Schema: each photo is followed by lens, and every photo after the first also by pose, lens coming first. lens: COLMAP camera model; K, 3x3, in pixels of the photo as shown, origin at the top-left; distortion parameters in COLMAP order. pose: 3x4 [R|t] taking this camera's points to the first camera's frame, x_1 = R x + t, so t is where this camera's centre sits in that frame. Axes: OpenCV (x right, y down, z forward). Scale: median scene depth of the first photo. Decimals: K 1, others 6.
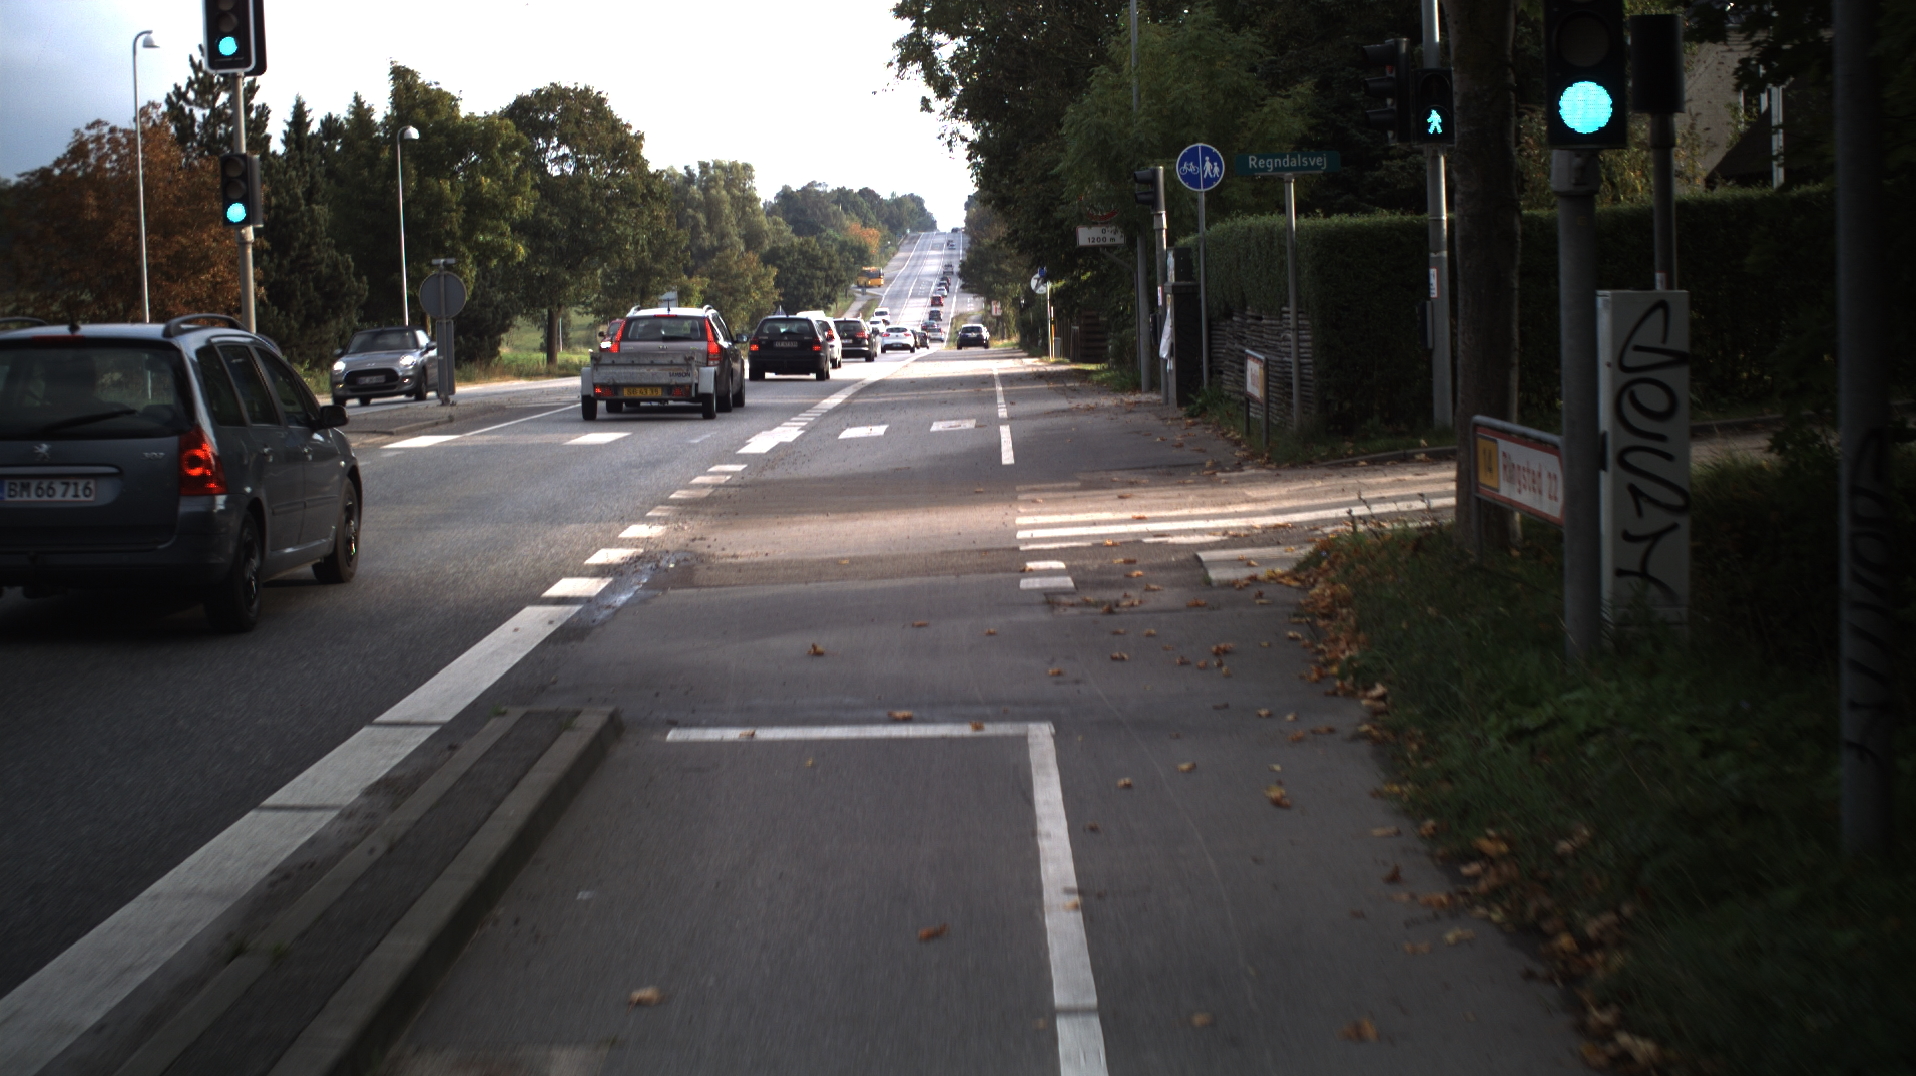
lens RADIAL K [[3090.3, 0, 958.0], [0, 3090.3, 538.0], [0, 0, 1]] dist [-0.265578, 0.126949]
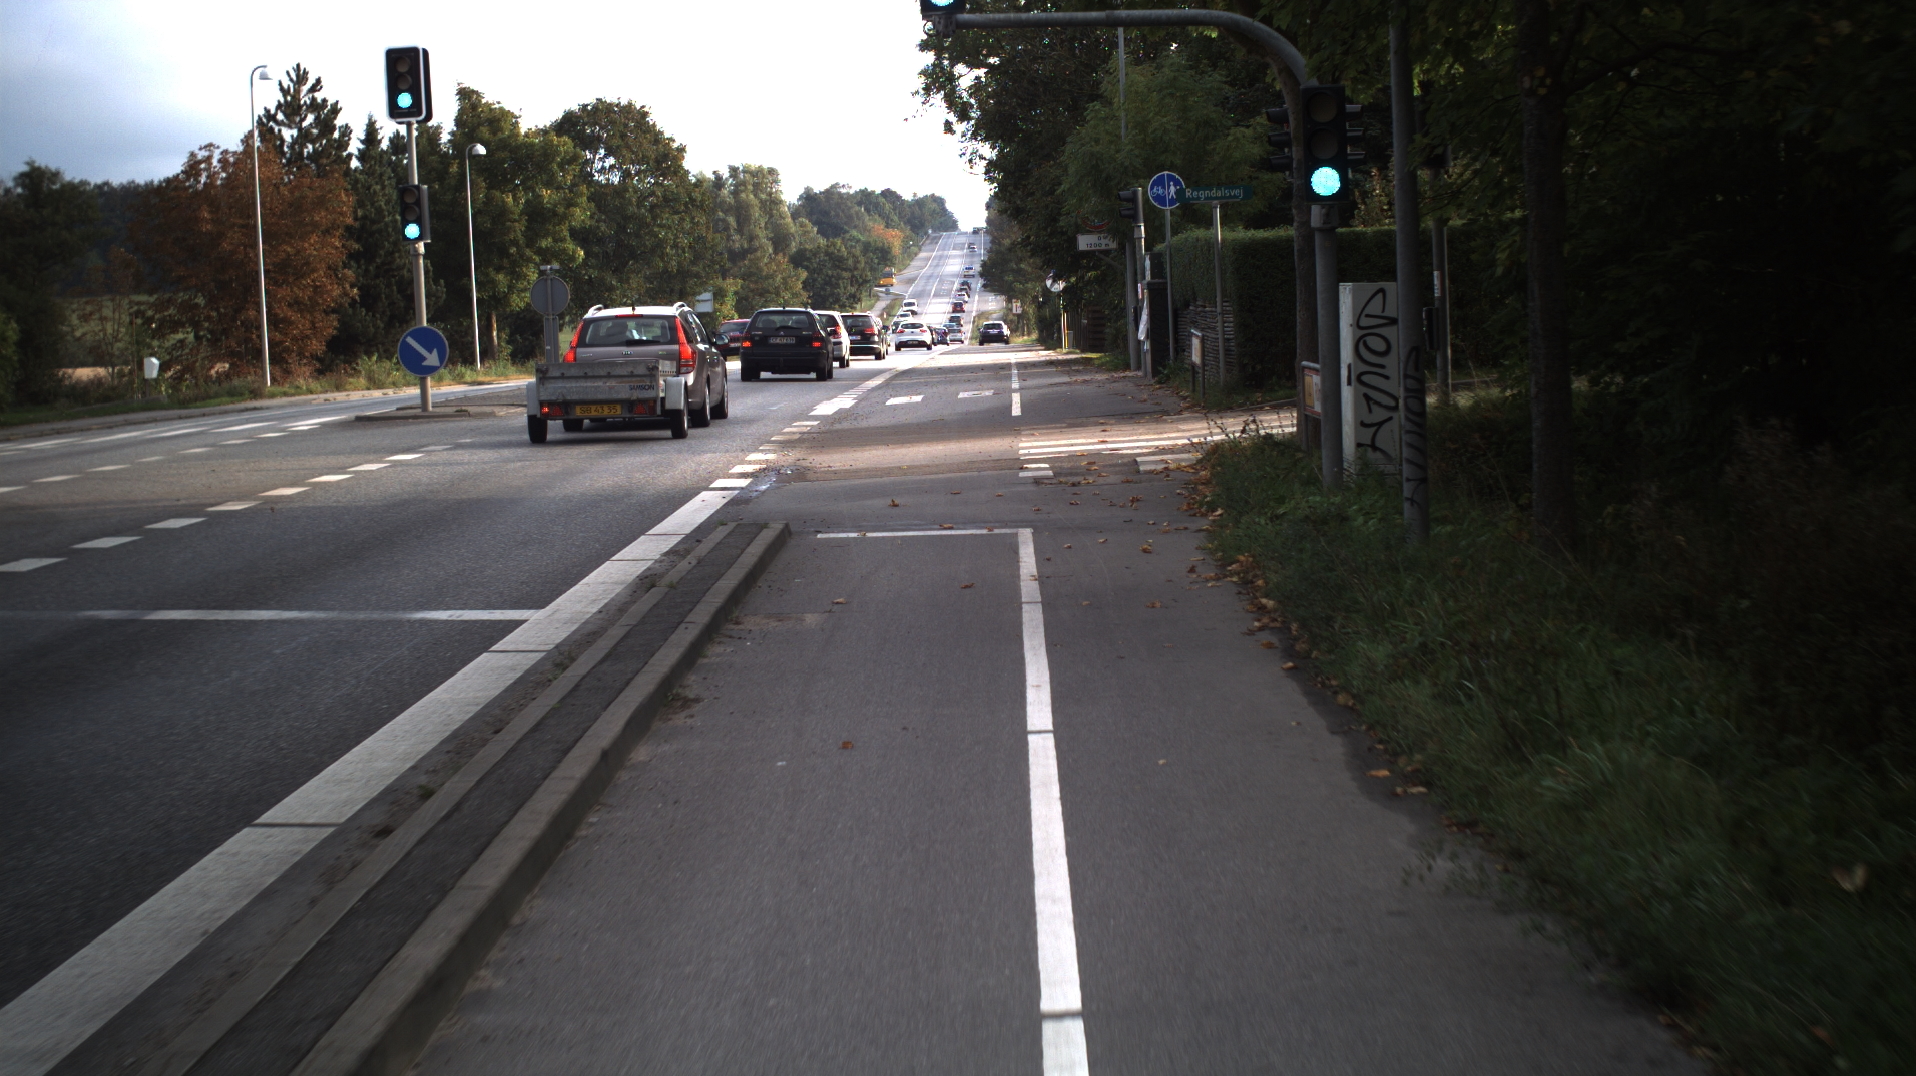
lens RADIAL K [[3090.3, 0, 958.0], [0, 3090.3, 538.0], [0, 0, 1]] dist [-0.265578, 0.126949]
pose [[0.999940, -0.007794, -0.007662, 0.000284], [0.007796, 0.999970, 0.000205, 0.013247], [0.007660, -0.000264, 0.999971, -0.160452]]
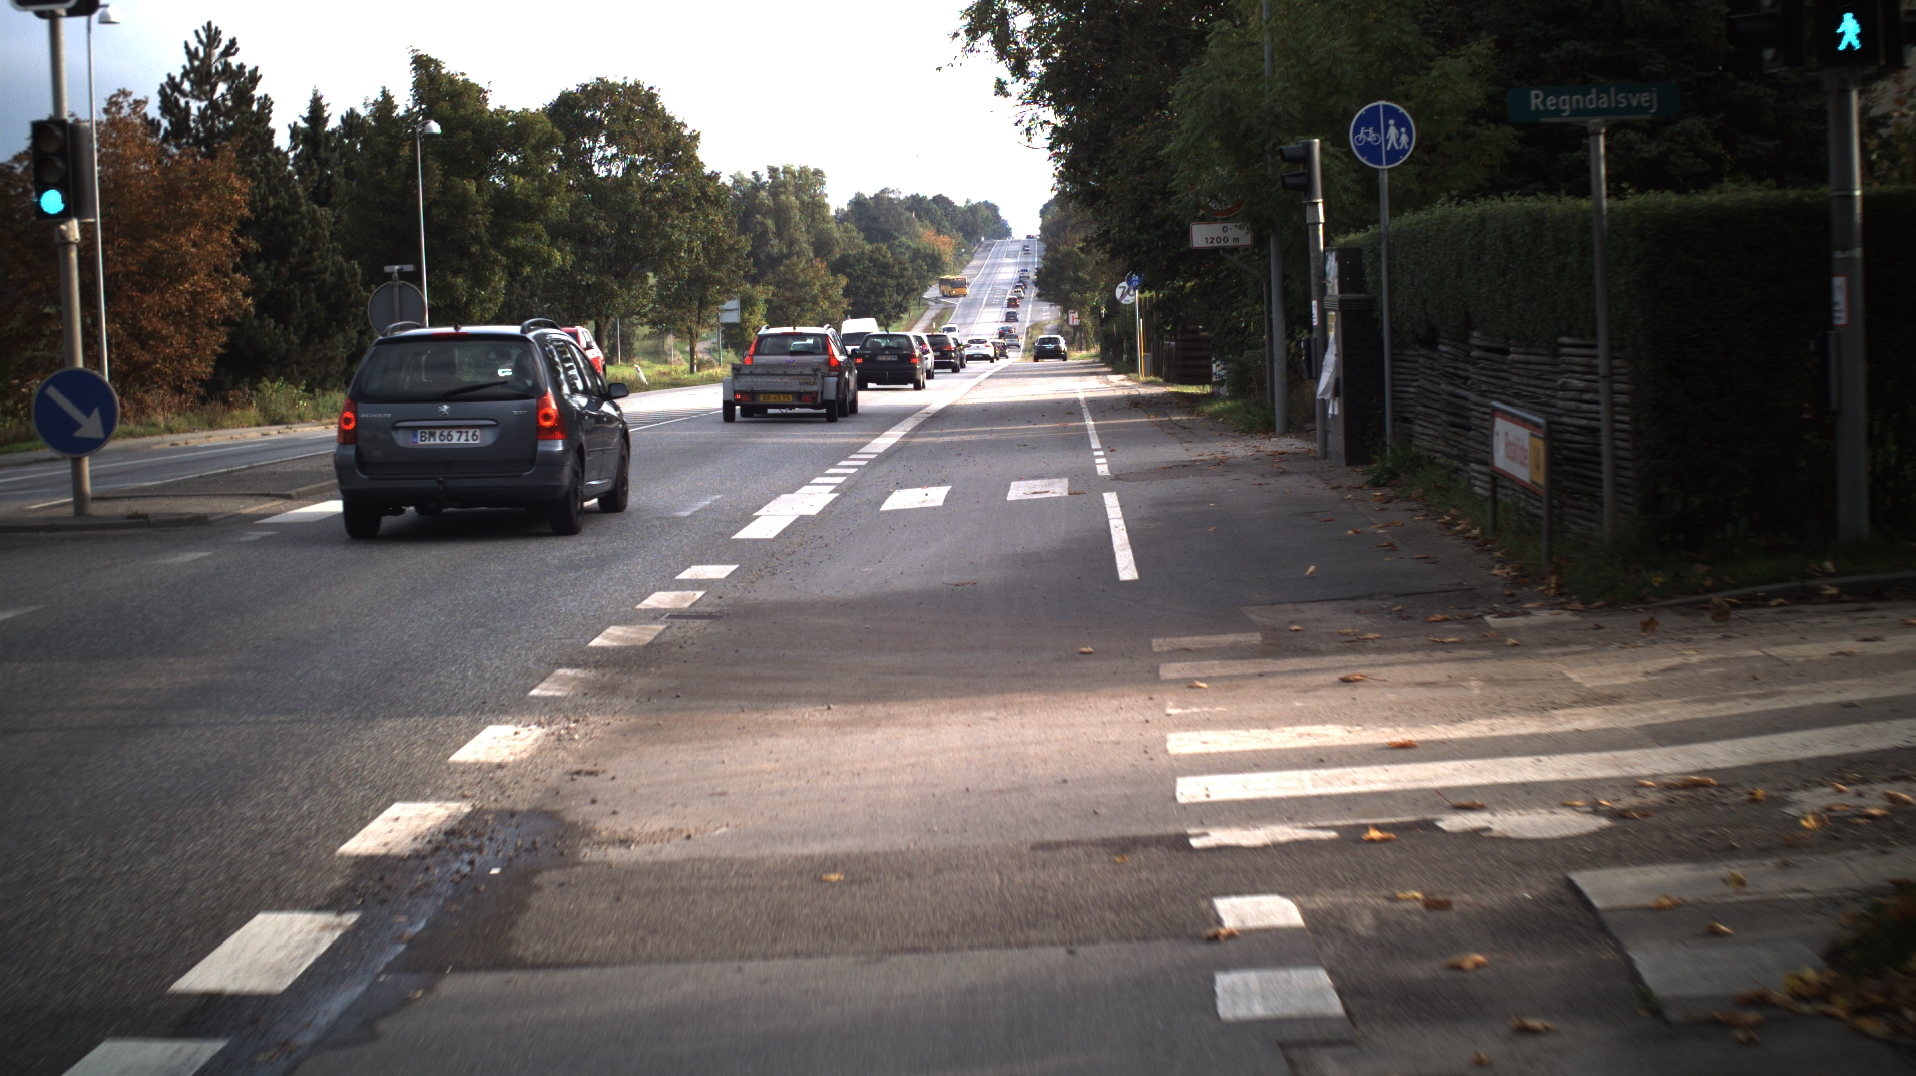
lens RADIAL K [[3090.3, 0, 958.0], [0, 3090.3, 538.0], [0, 0, 1]] dist [-0.265578, 0.126949]
pose [[0.999707, 0.000173, -0.024213, -0.001729], [-0.000236, 0.999997, -0.002583, -0.014008], [0.024212, 0.002588, 0.999703, 0.161202]]
